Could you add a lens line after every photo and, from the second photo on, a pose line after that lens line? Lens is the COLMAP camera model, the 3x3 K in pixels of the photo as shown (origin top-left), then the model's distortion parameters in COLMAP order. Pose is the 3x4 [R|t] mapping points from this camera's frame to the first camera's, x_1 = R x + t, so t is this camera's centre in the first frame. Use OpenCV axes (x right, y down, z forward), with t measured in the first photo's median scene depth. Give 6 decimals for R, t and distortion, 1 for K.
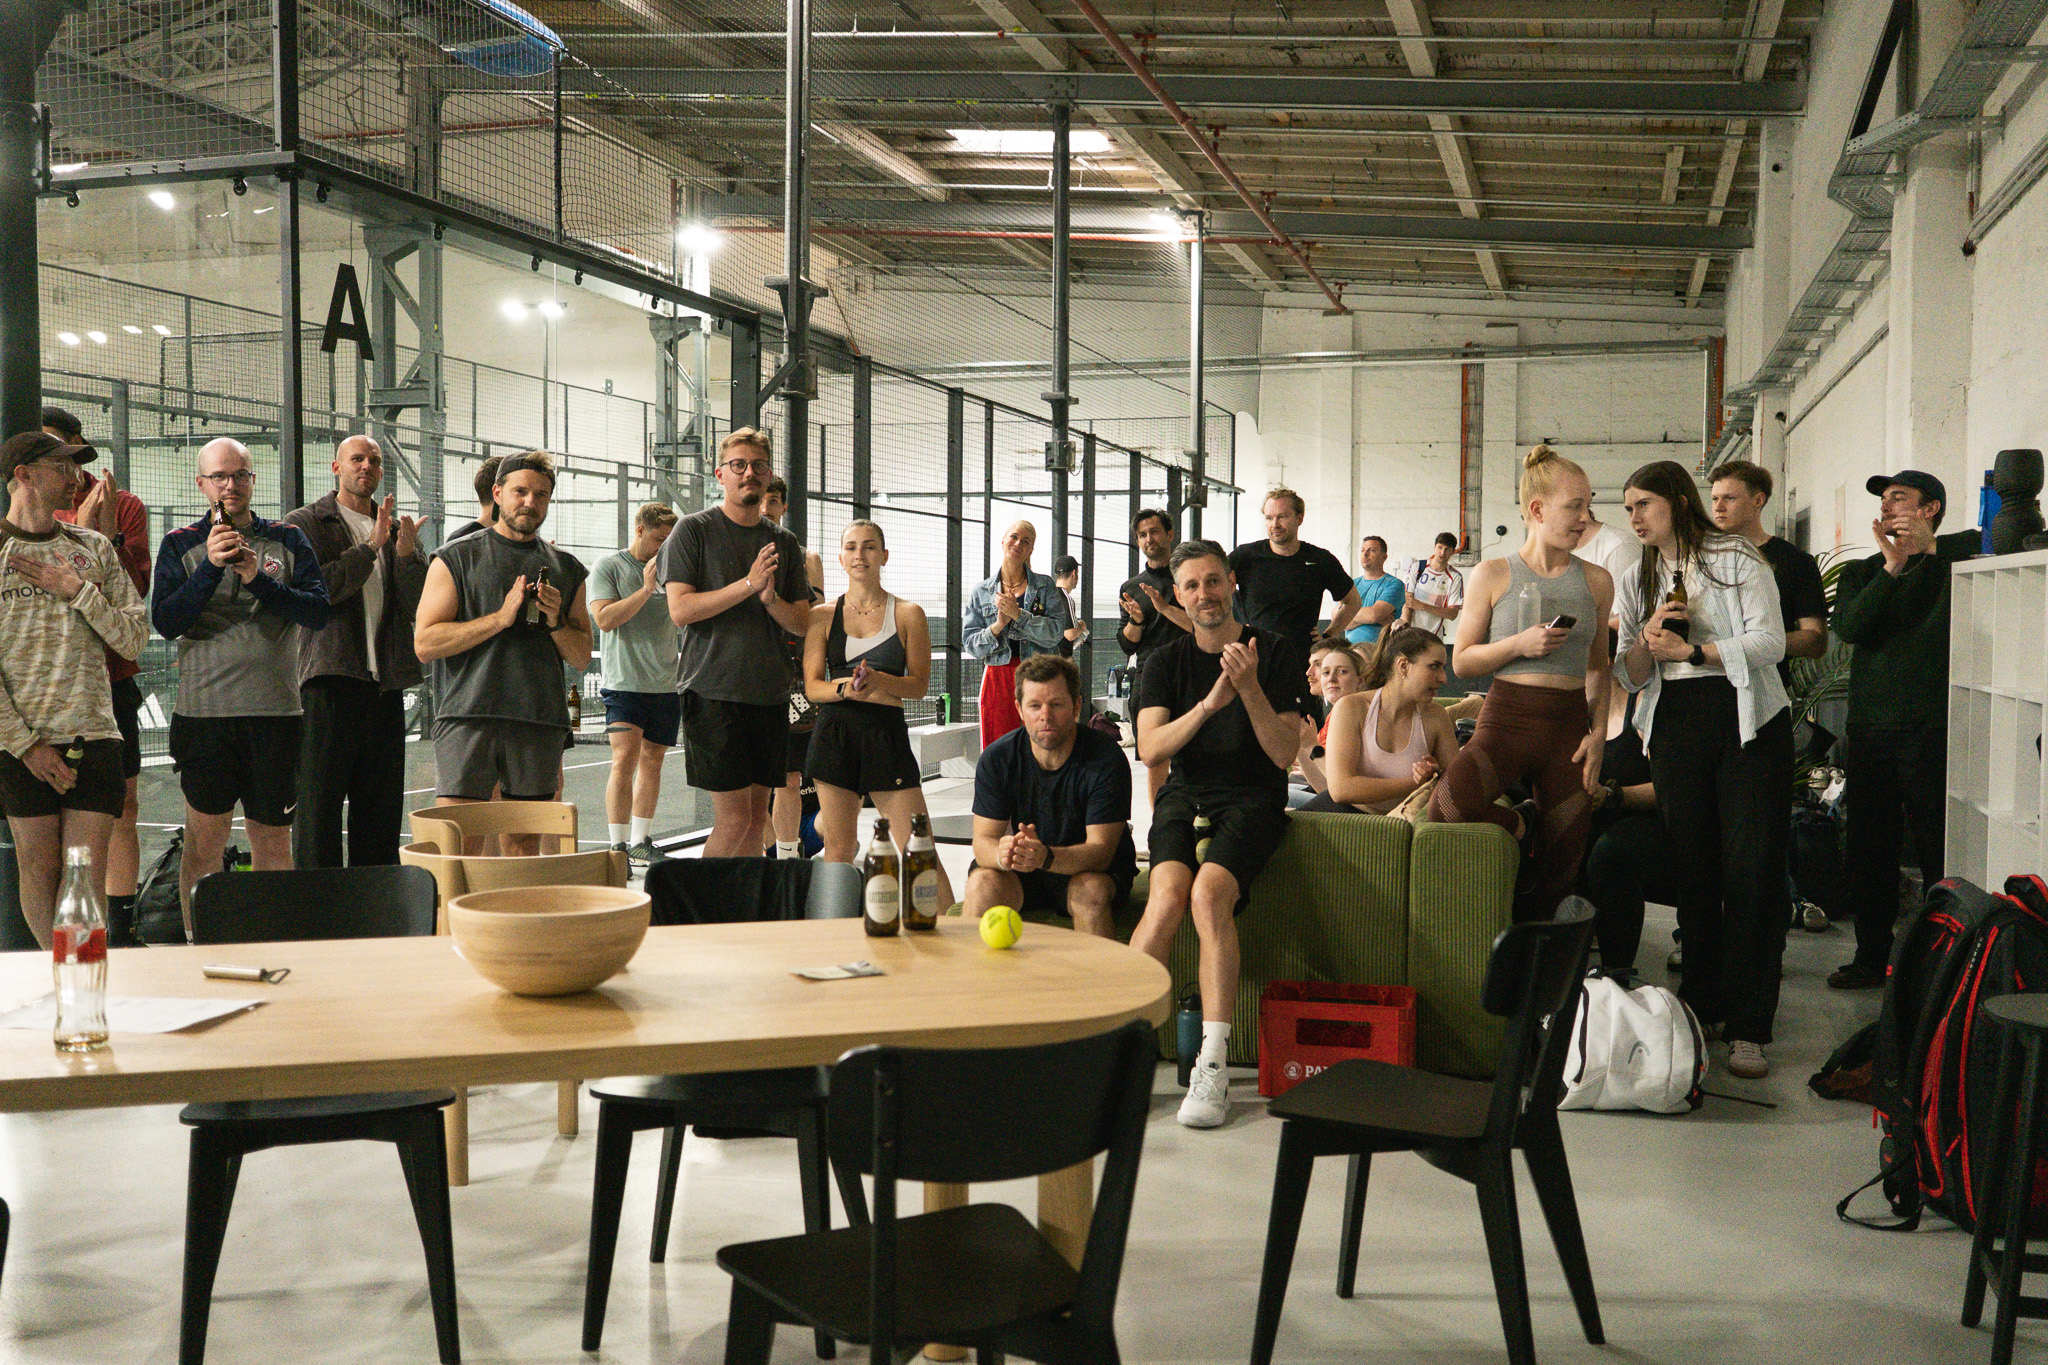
lens RADIAL K [[2028.2, 0, 1011.3], [0, 2028.2, 708.9], [0, 0, 1]] dist [0.004121, 0.000508]
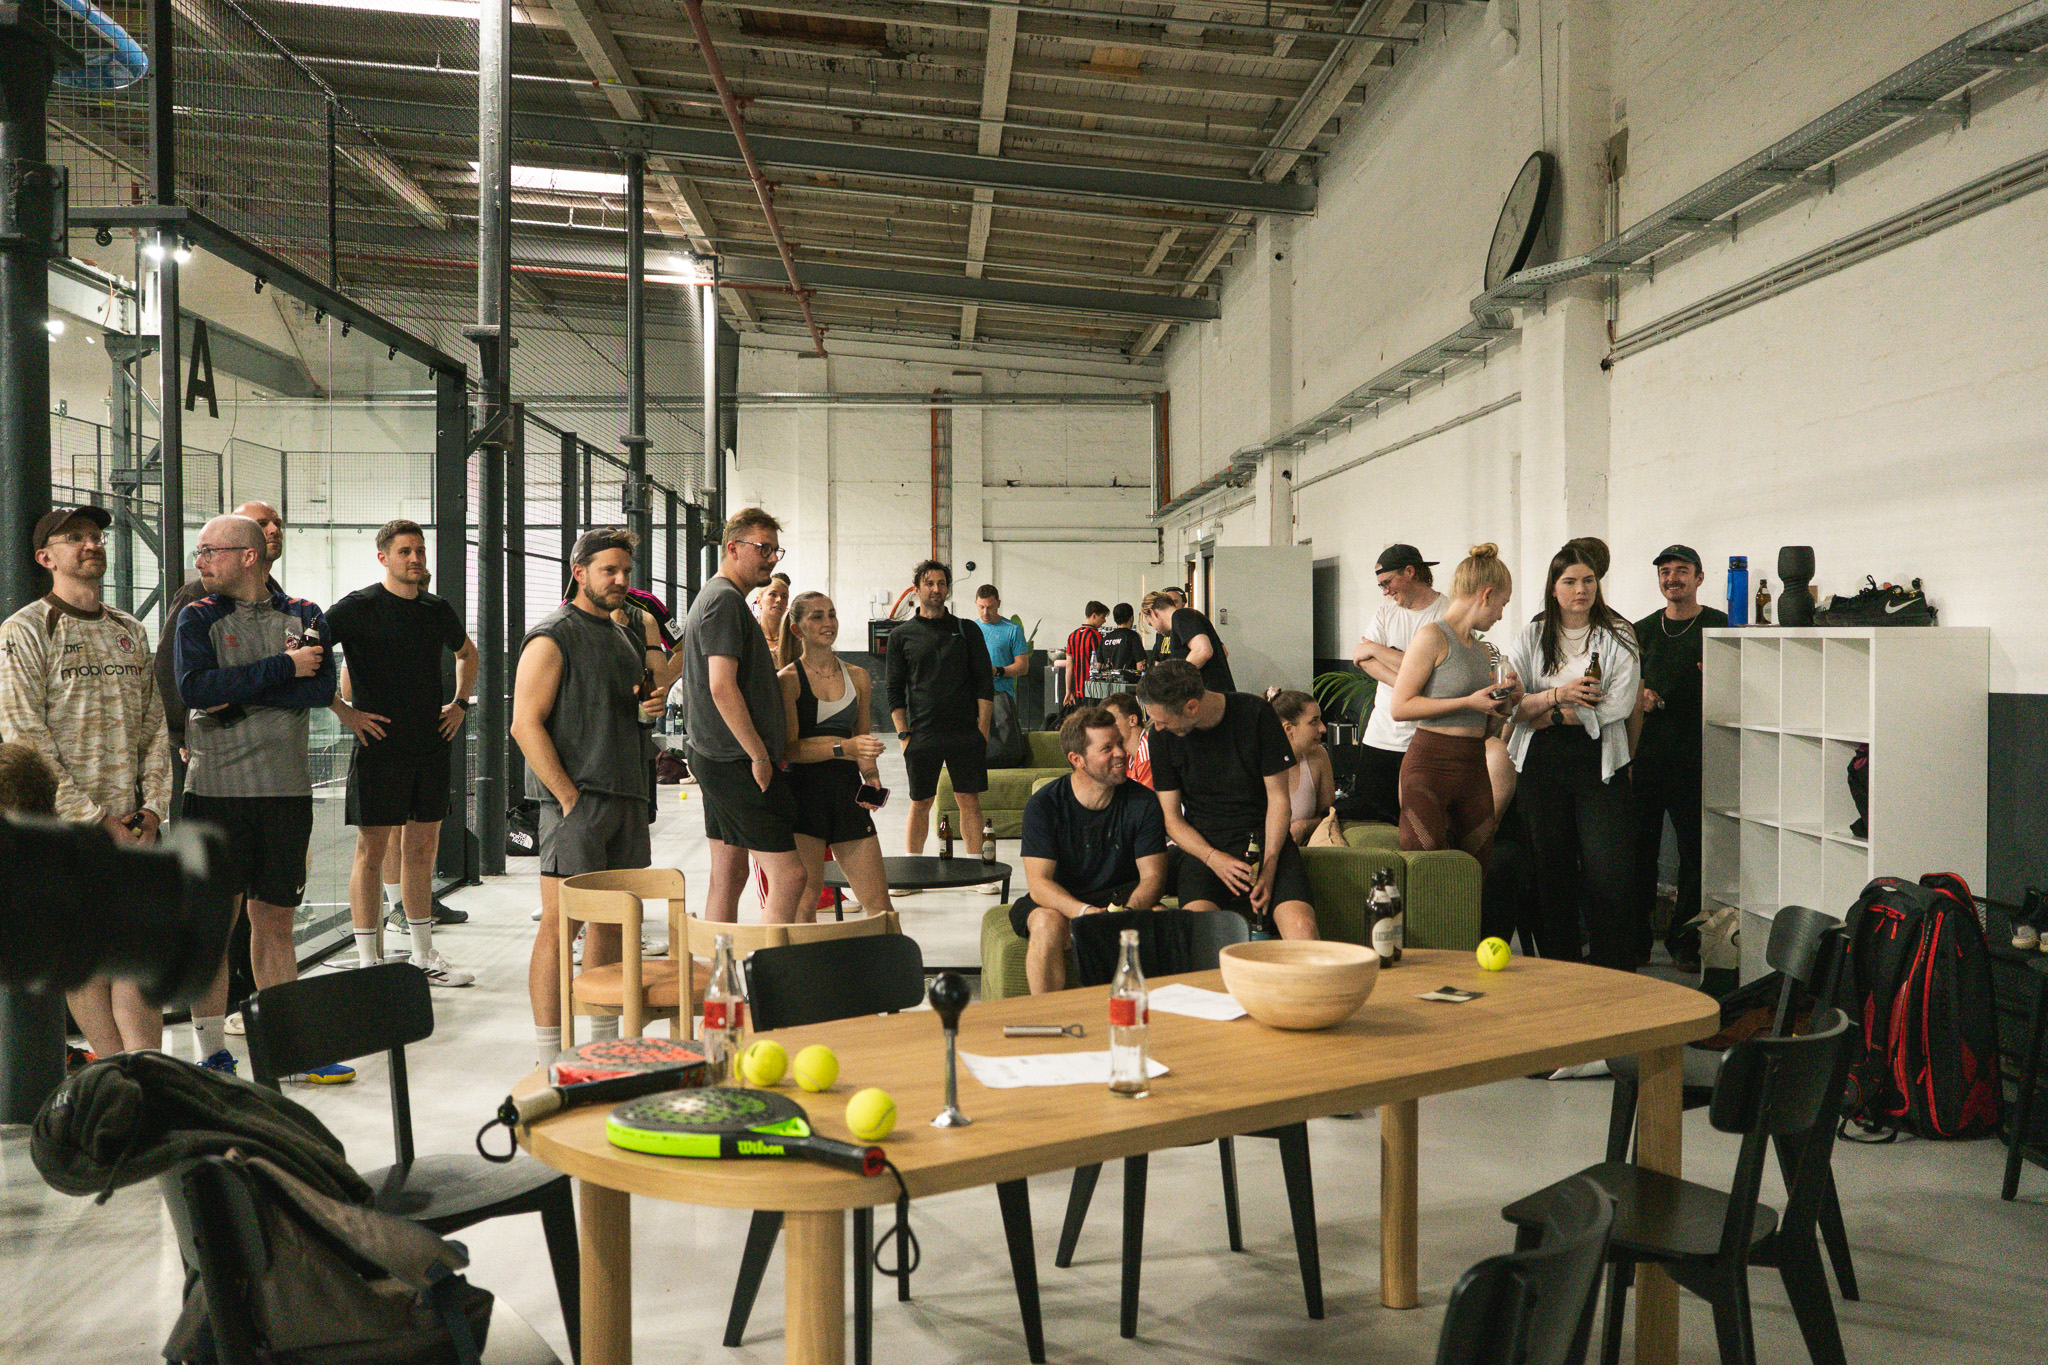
lens RADIAL K [[2047.6, 0, 1024.0], [0, 2047.6, 682.5], [0, 0, 1]] dist [-0.012105, 0.008121]
pose [[0.941336, -0.014231, 0.337170, -0.112508], [0.022079, 0.999567, -0.019454, -0.006942], [-0.336747, 0.025758, 0.941243, -0.018451]]
